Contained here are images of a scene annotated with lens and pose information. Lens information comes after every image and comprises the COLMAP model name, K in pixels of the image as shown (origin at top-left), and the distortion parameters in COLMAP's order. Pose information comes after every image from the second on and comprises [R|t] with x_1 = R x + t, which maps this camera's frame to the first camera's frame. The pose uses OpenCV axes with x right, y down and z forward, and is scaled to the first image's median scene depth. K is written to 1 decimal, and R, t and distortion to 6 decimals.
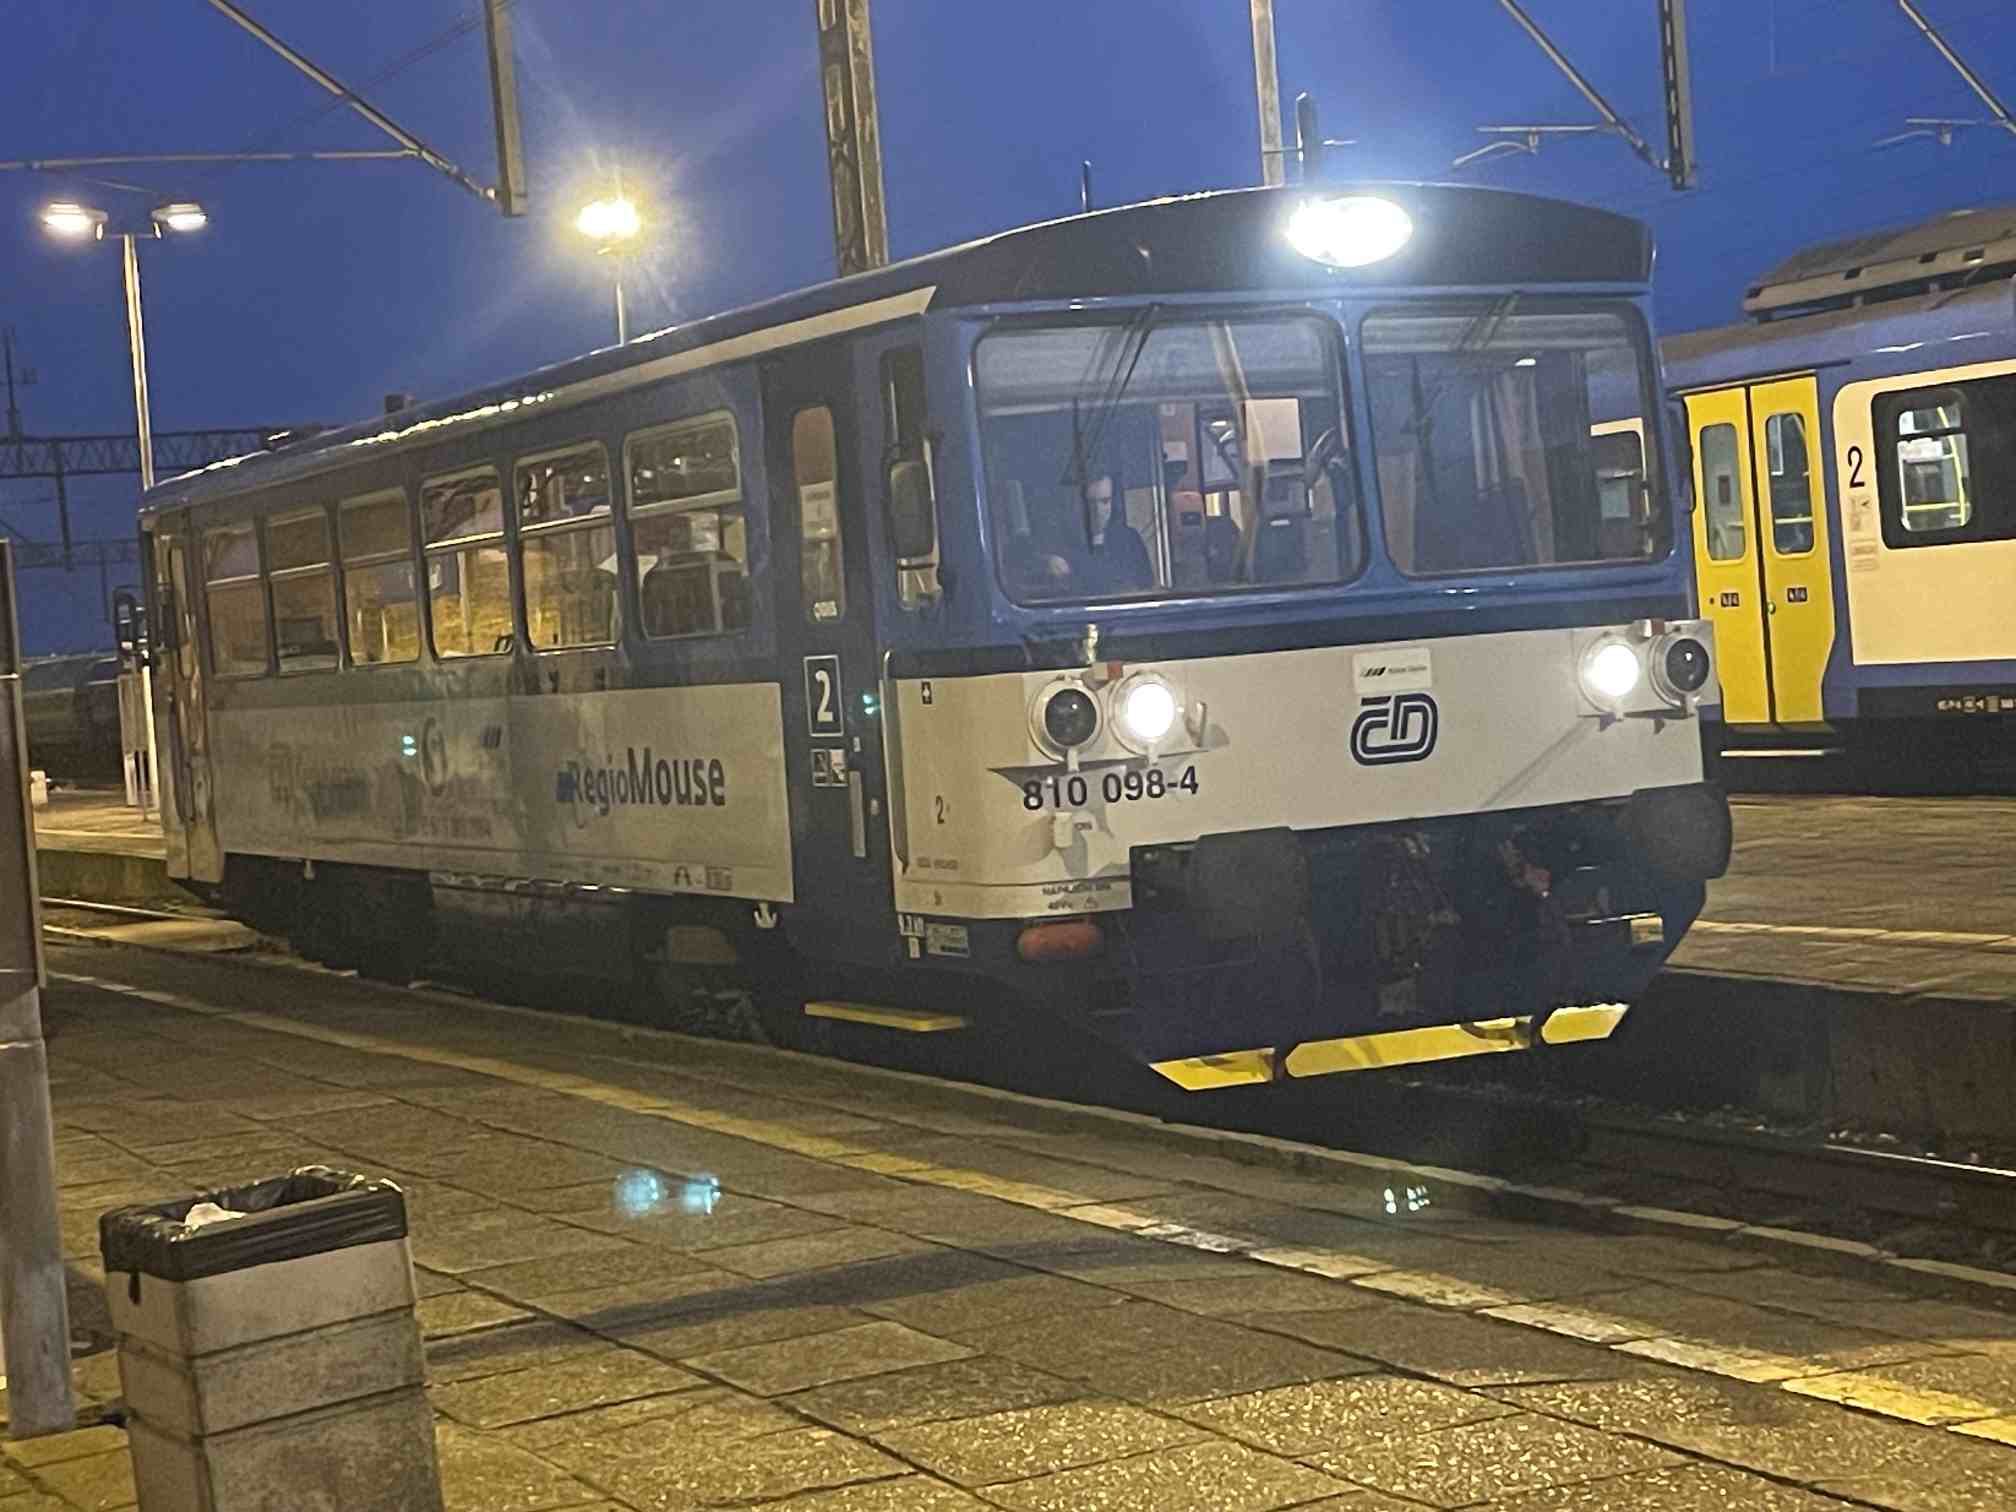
lens RADIAL K [[3554.5, 0, 1008.0], [0, 3554.5, 756.0], [0, 0, 1]] dist [0.105356, -0.039566]
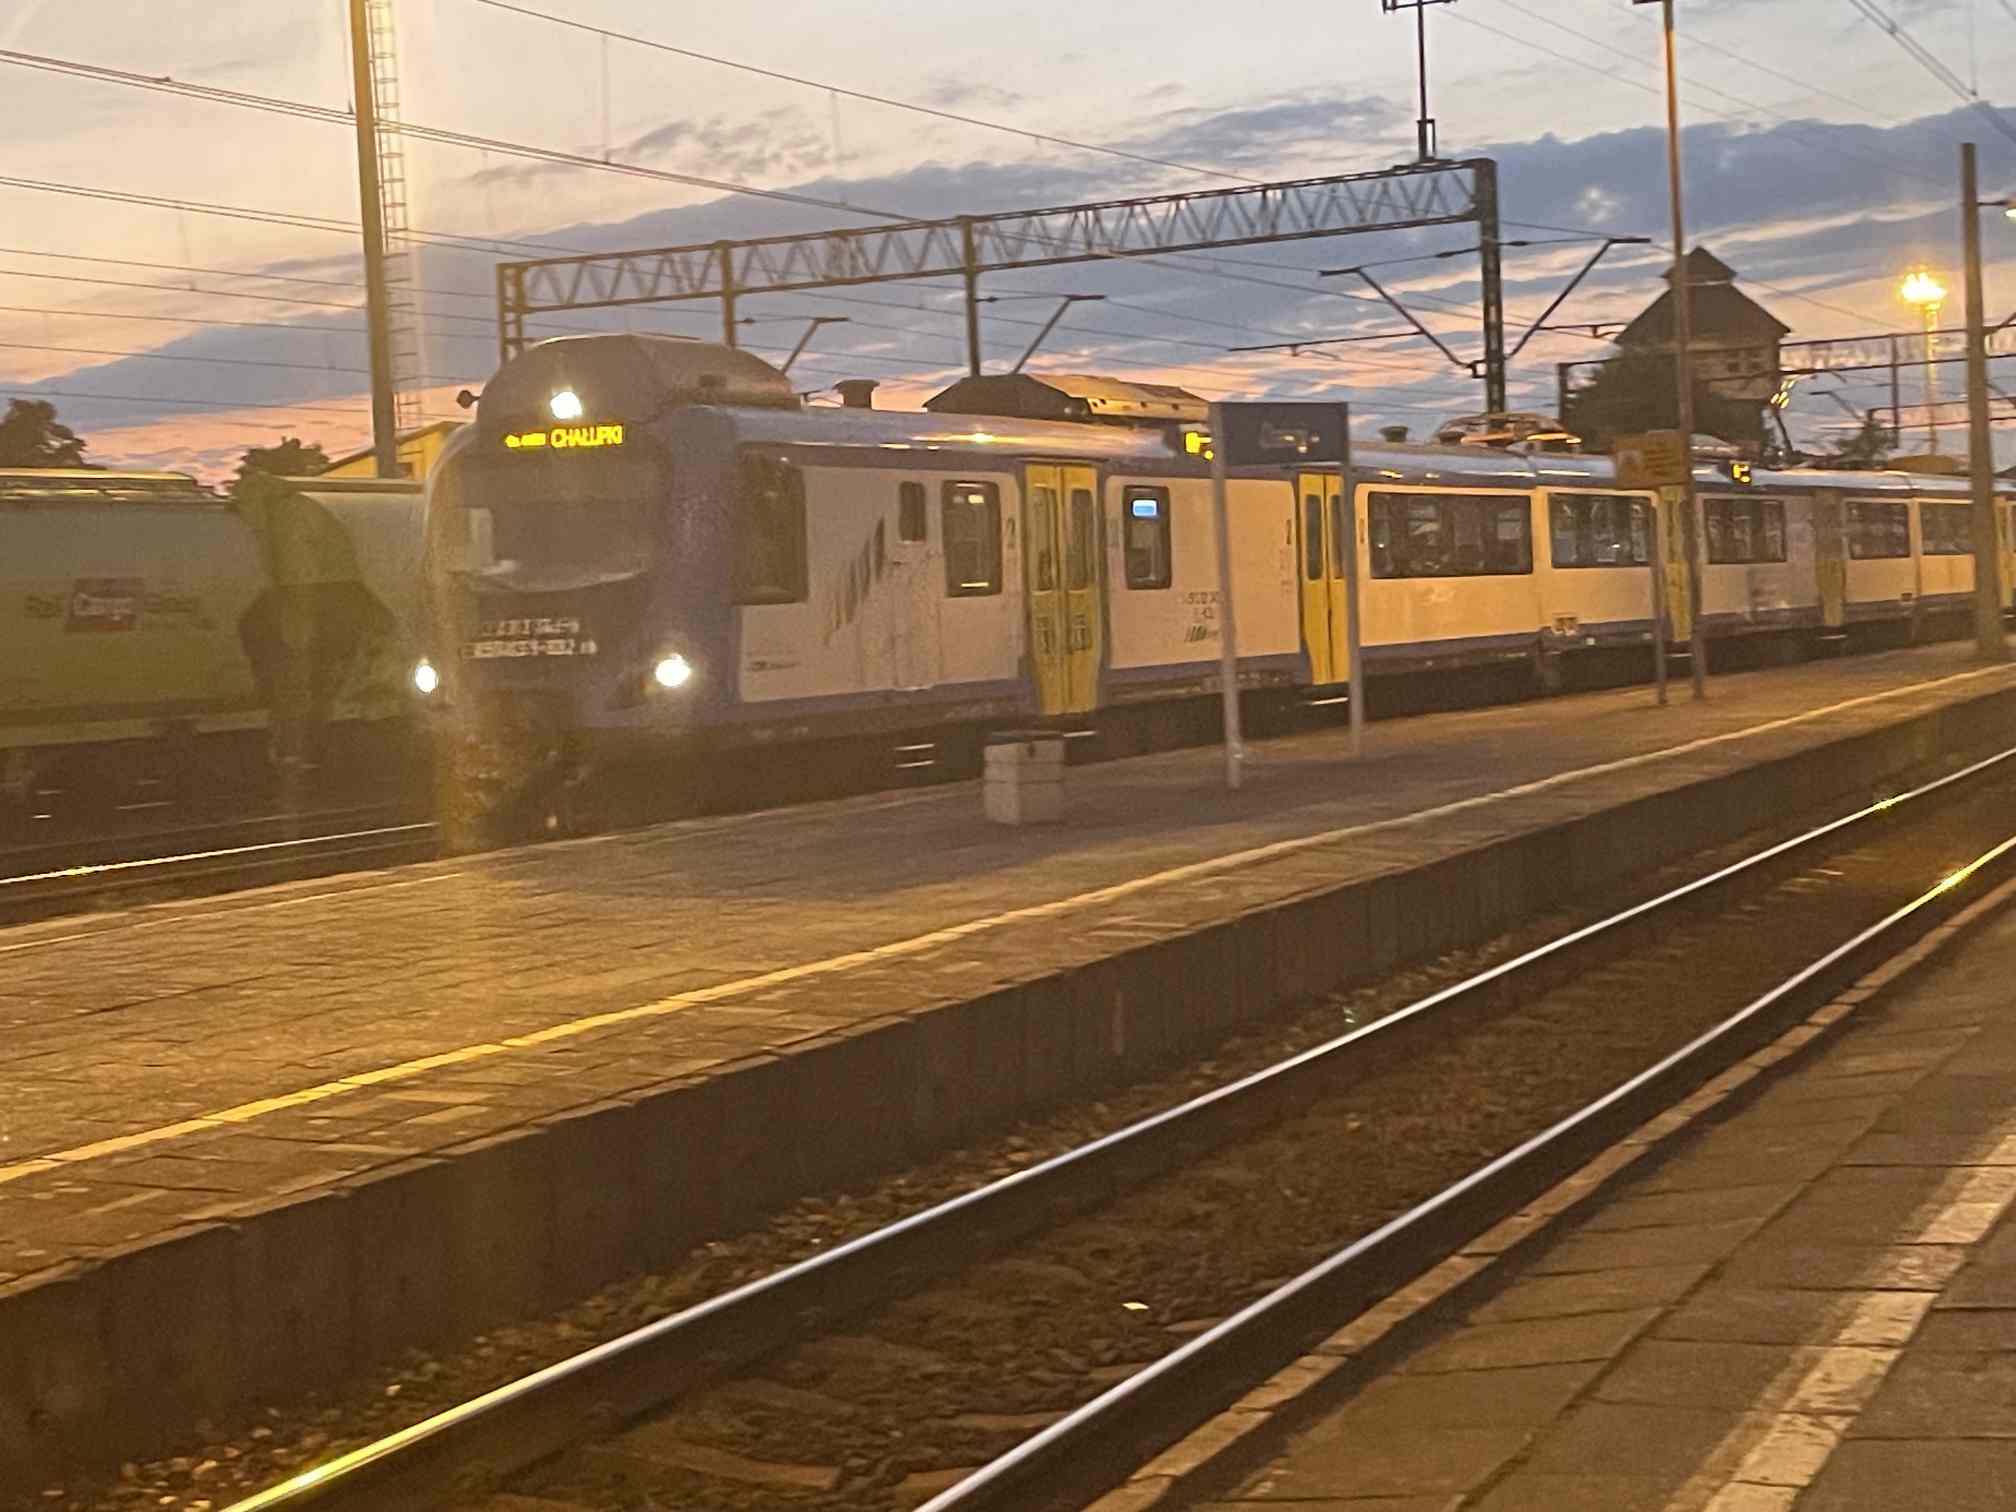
lens RADIAL K [[3264.5, 0, 1008.0], [0, 3264.5, 756.0], [0, 0, 1]] dist [0.287267, 0.032553]
pose [[-0.626574, 0.075679, 0.775679, -1.642407], [0.123996, 0.992277, 0.003349, 0.002180], [-0.769435, 0.098279, -0.631119, 3.964118]]
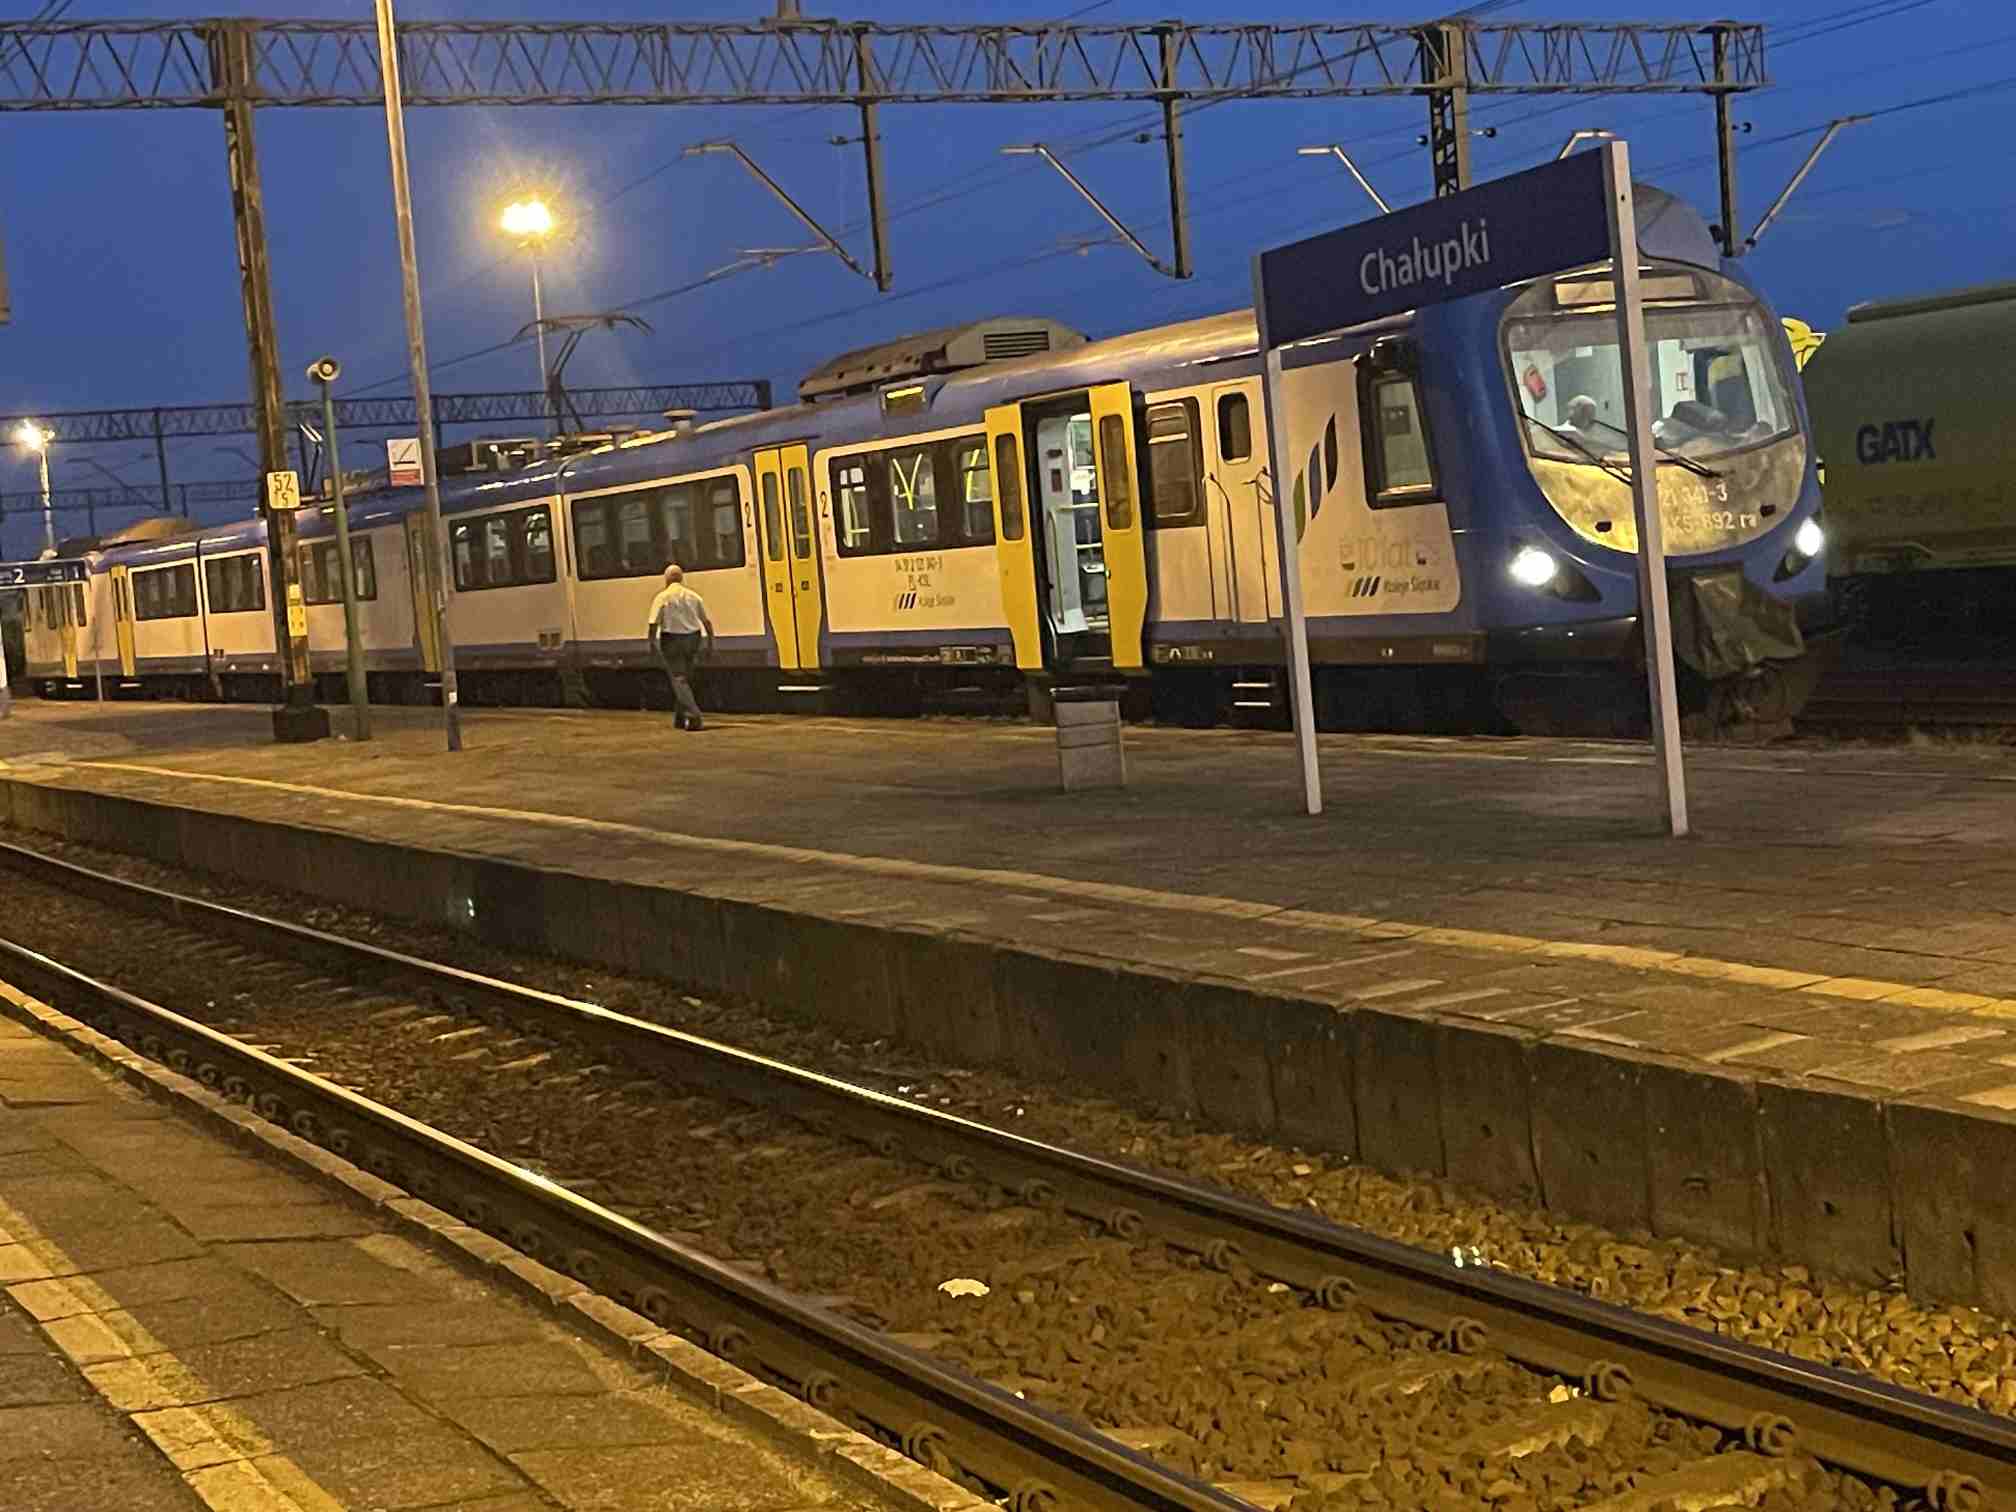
lens RADIAL K [[3102.9, 0, 1008.0], [0, 3102.9, 756.0], [0, 0, 1]] dist [0.012179, 0.003010]
pose [[0.999948, -0.003171, 0.009715, 0.555250], [0.002875, 0.999535, 0.030372, -0.023647], [-0.009807, -0.030342, 0.999491, -0.620311]]
